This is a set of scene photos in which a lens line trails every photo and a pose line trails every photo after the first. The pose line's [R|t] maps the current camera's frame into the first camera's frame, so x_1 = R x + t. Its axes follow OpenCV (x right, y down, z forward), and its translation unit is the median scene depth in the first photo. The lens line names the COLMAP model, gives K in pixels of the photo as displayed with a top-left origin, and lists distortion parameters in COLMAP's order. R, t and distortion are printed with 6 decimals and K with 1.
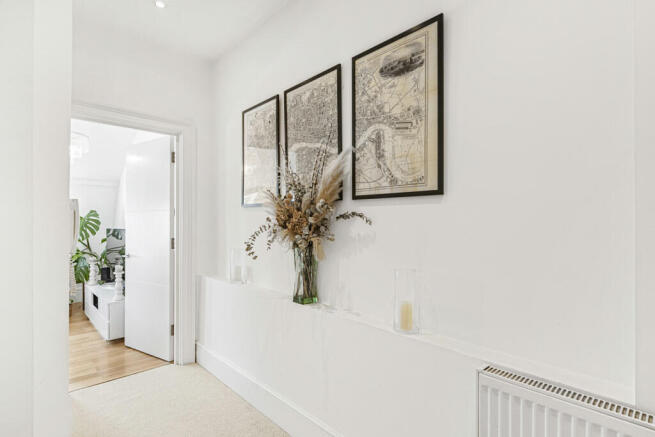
lens RADIAL K [[330.1, 0, 328.4], [0, 330.1, 220.4], [0, 0, 1]] dist [-0.002053, -0.000233]
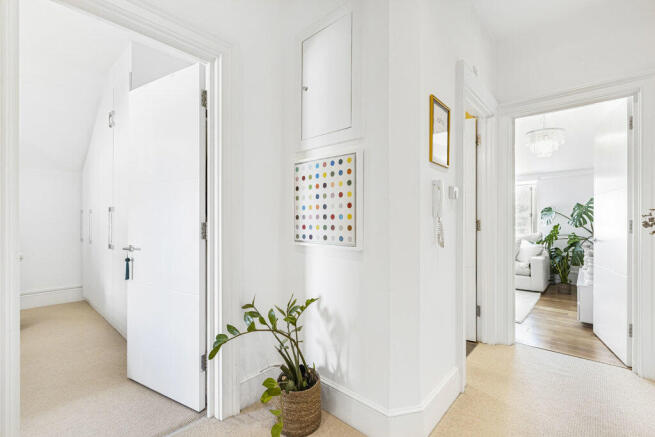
lens RADIAL K [[295.1, 0, 332.3], [0, 295.1, 219.5], [0, 0, 1]] dist [-0.004084, 0.005745]
pose [[0.065763, -0.003043, -0.997831, 0.325481], [0.007976, 0.999965, -0.002524, 0.070949], [0.997803, -0.007793, 0.065785, 0.289842]]
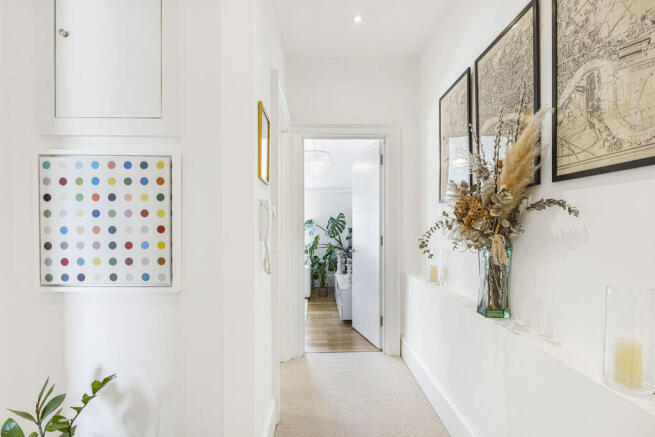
lens RADIAL K [[330.1, 0, 325.8], [0, 330.1, 229.3], [0, 0, 1]] dist [-0.002053, -0.000233]
pose [[0.729726, 0.005010, -0.683721, 0.185915], [0.008068, 0.999840, 0.015936, 0.021742], [0.683692, -0.017145, 0.729569, 0.139793]]
